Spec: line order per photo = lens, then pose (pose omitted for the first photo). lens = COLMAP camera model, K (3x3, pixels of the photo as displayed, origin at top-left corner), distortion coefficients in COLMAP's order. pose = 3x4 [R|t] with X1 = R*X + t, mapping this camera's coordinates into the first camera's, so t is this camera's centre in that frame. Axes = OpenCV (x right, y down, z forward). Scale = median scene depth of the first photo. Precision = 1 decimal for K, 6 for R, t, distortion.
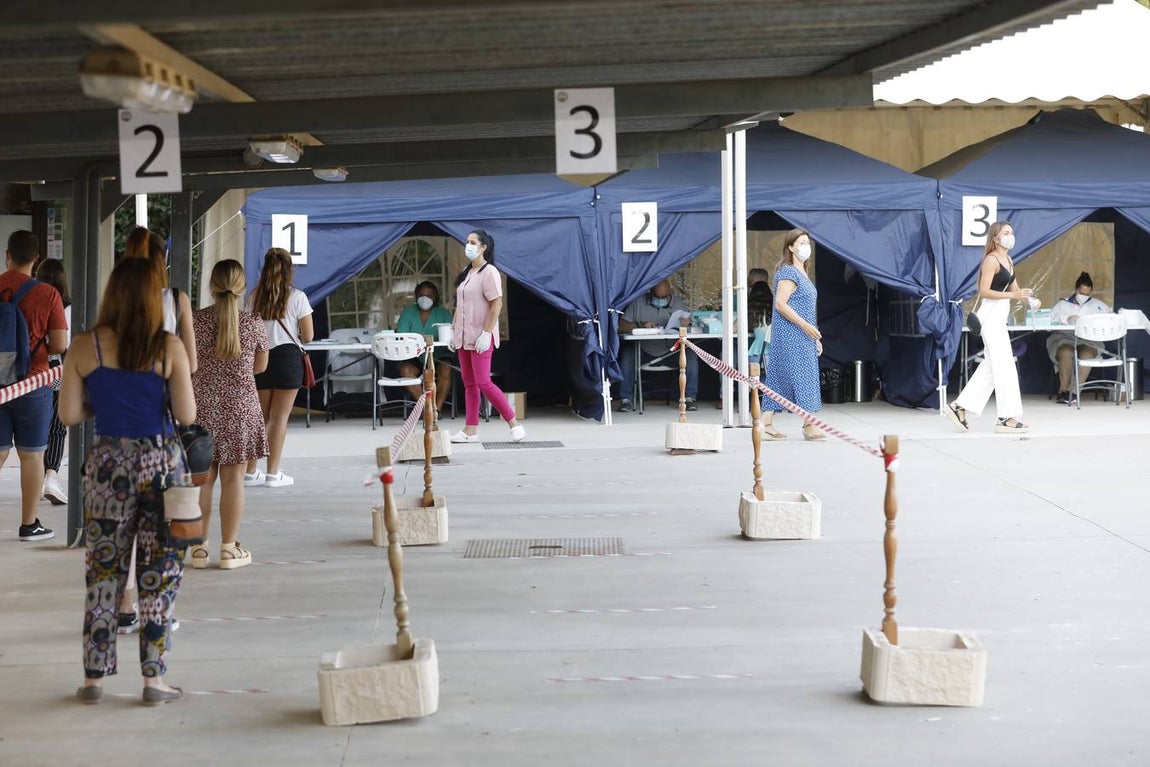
lens RADIAL K [[2874.7, 0, 575.0], [0, 2874.7, 383.5], [0, 0, 1]] dist [0.012658, 0.274439]
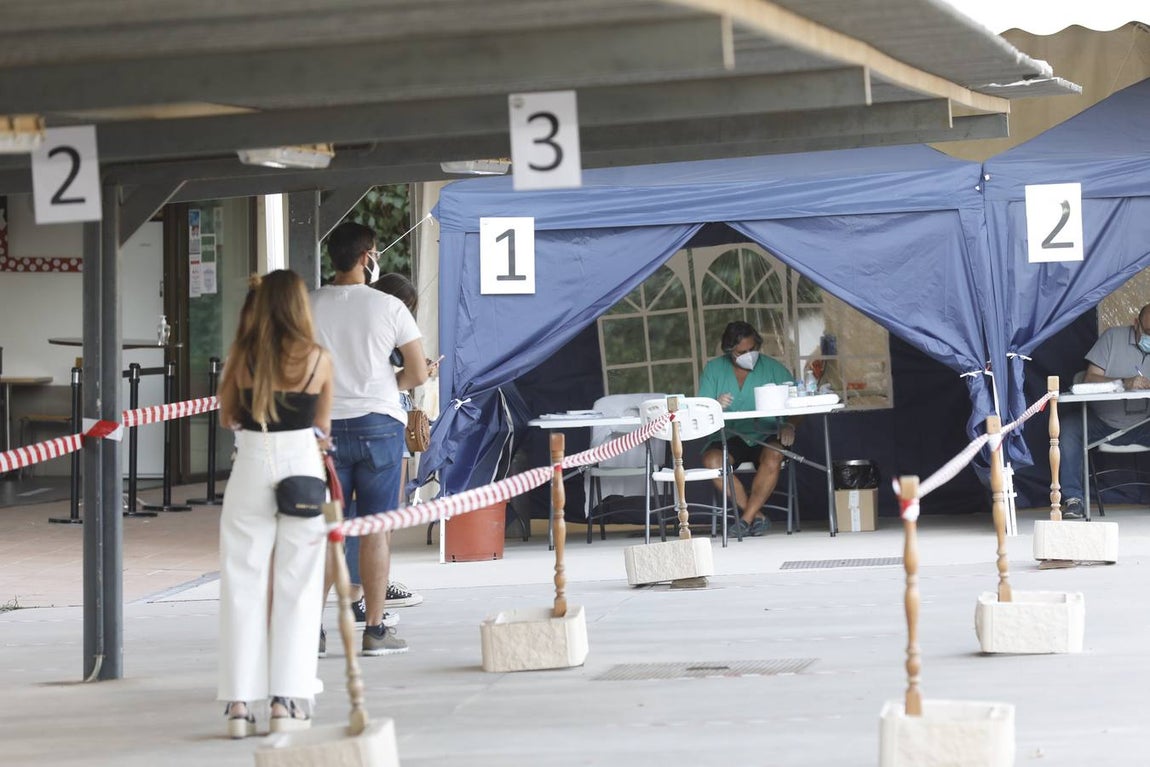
lens RADIAL K [[5572.2, 0, 575.0], [0, 5572.2, 383.5], [0, 0, 1]] dist [0.043569, -0.268127]
pose [[0.991128, -0.020850, -0.131263, 0.078789], [0.017686, 0.999525, -0.025221, 0.010229], [0.131727, 0.022676, 0.991027, -0.233399]]
